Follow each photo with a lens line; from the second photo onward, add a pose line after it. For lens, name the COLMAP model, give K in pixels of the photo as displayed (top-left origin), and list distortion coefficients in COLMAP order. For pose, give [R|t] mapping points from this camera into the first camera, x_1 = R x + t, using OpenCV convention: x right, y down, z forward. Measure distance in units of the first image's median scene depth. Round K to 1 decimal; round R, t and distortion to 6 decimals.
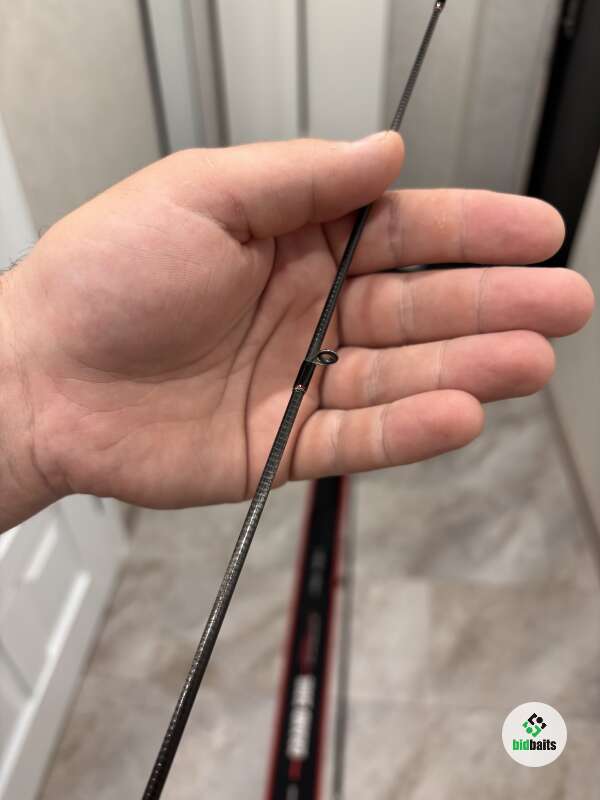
lens RADIAL K [[631.0, 0, 296.2], [0, 631.0, 398.5], [0, 0, 1]] dist [-0.011618, -0.012630]
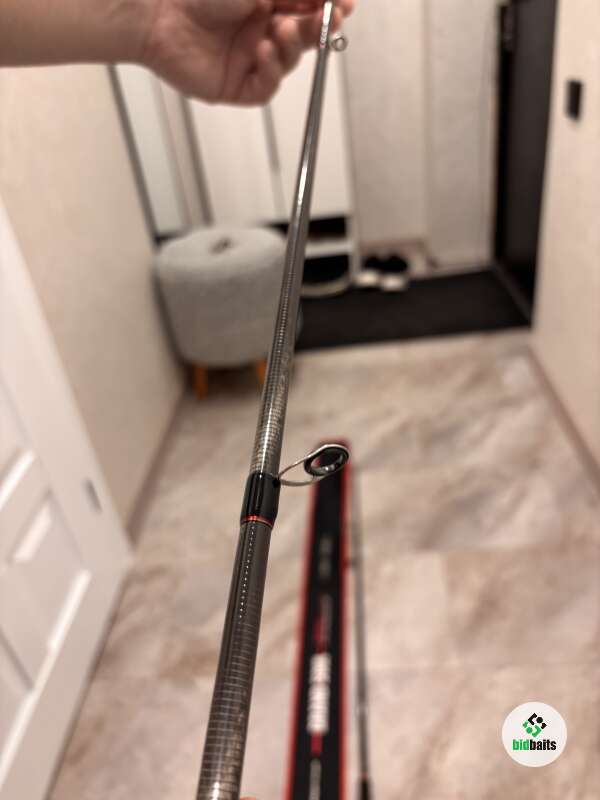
lens RADIAL K [[631.0, 0, 299.6], [0, 631.0, 400.2], [0, 0, 1]] dist [-0.011618, -0.012630]
pose [[0.993367, -0.114211, -0.013363, 0.035365], [0.111401, 0.984651, -0.134360, 0.167776], [0.028503, 0.131980, 0.990843, 0.005241]]
